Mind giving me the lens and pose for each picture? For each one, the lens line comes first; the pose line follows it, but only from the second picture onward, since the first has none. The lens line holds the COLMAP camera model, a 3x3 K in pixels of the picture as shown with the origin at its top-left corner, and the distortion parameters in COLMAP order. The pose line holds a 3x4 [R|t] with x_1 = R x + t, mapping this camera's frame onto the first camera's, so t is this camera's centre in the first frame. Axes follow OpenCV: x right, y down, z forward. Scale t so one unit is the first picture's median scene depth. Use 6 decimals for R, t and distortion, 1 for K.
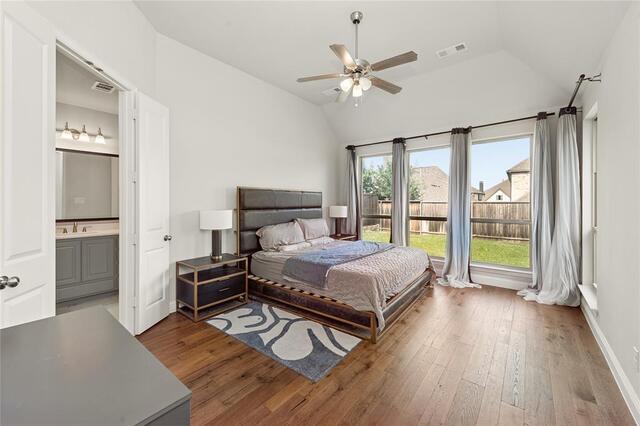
lens RADIAL K [[254.1, 0, 321.5], [0, 254.1, 202.3], [0, 0, 1]] dist [0.003759, -0.000345]
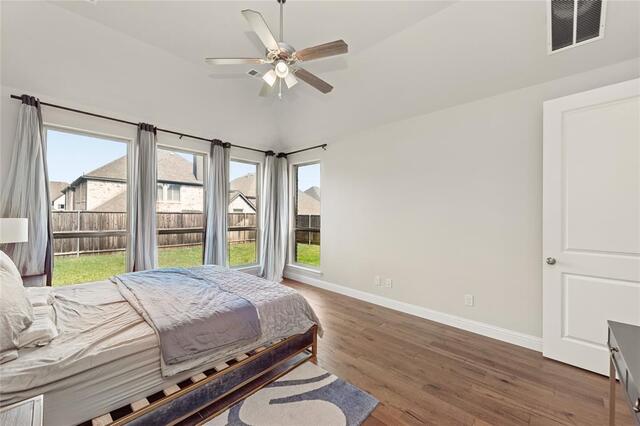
lens RADIAL K [[254.1, 0, 318.4], [0, 254.1, 216.9], [0, 0, 1]] dist [0.003759, -0.000345]
pose [[0.083876, -0.006467, 0.996455, -0.451506], [-0.014235, 0.999869, 0.007687, 0.000198], [-0.996375, -0.014829, 0.083773, 0.524759]]
